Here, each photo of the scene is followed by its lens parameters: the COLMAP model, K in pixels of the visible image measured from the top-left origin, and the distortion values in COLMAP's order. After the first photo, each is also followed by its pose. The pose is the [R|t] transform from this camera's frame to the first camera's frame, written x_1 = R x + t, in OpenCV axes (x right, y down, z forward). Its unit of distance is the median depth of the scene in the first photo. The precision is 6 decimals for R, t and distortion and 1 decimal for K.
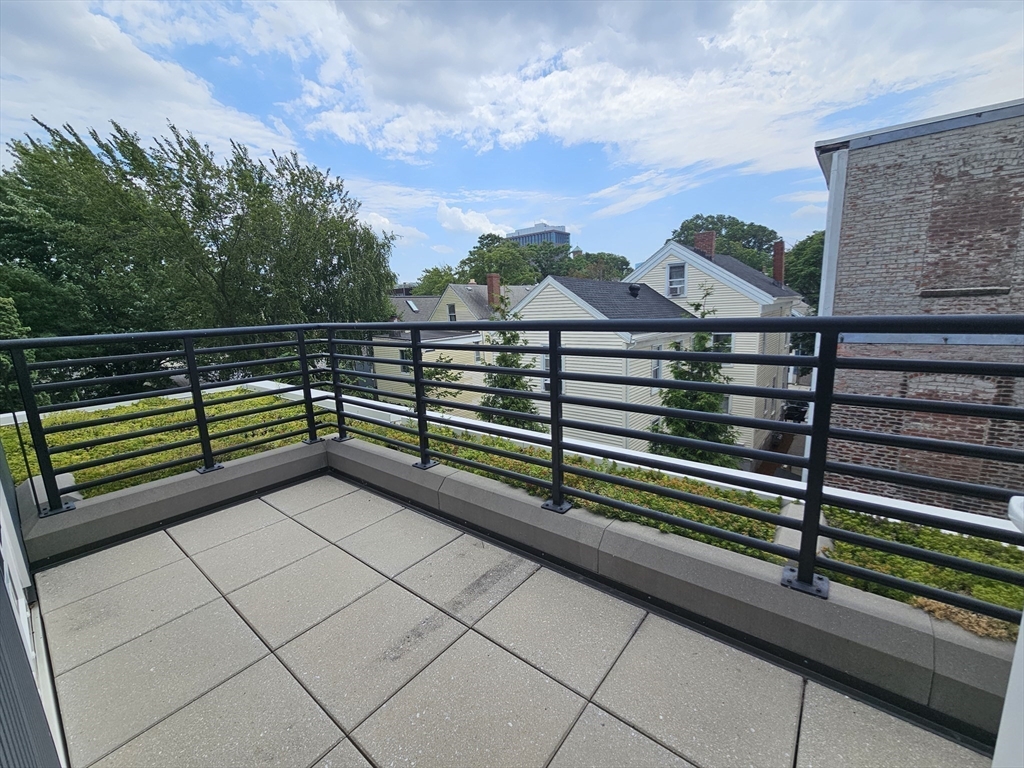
lens RADIAL K [[417.8, 0, 515.0], [0, 417.8, 381.4], [0, 0, 1]] dist [-0.005140, 0.001119]
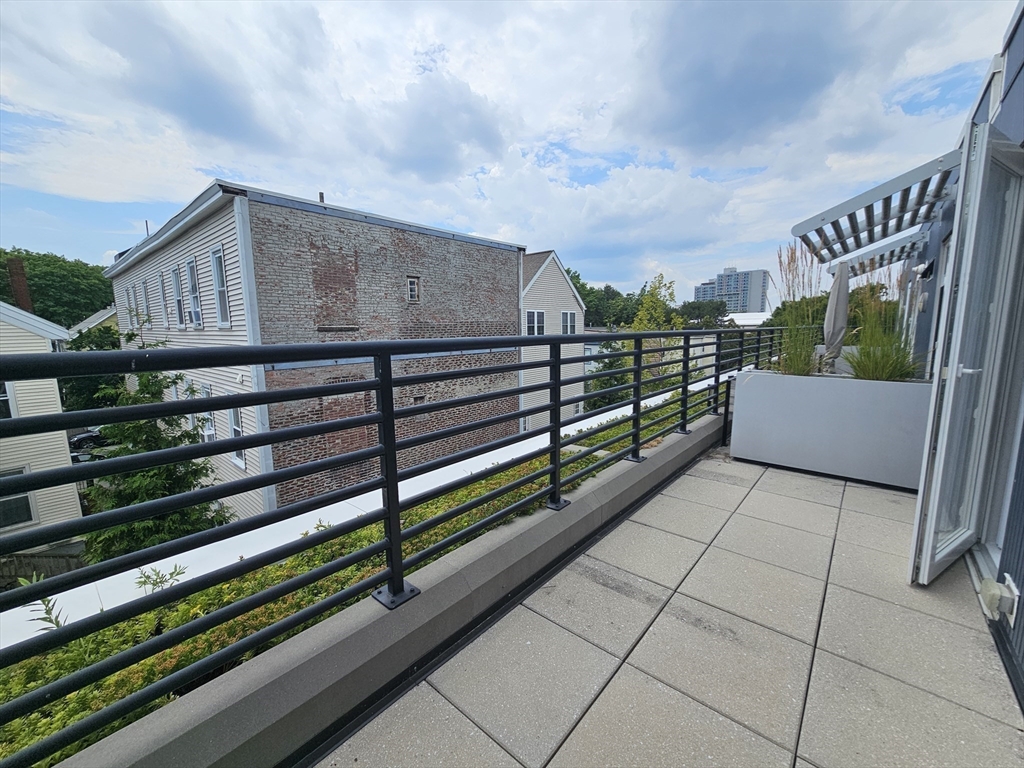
lens RADIAL K [[417.8, 0, 509.2], [0, 417.8, 385.1], [0, 0, 1]] dist [-0.005140, 0.001119]
pose [[0.042408, -0.102991, 0.993778, -0.623936], [0.184738, 0.978329, 0.093506, -0.085574], [-0.981872, 0.179623, 0.060515, 0.646255]]
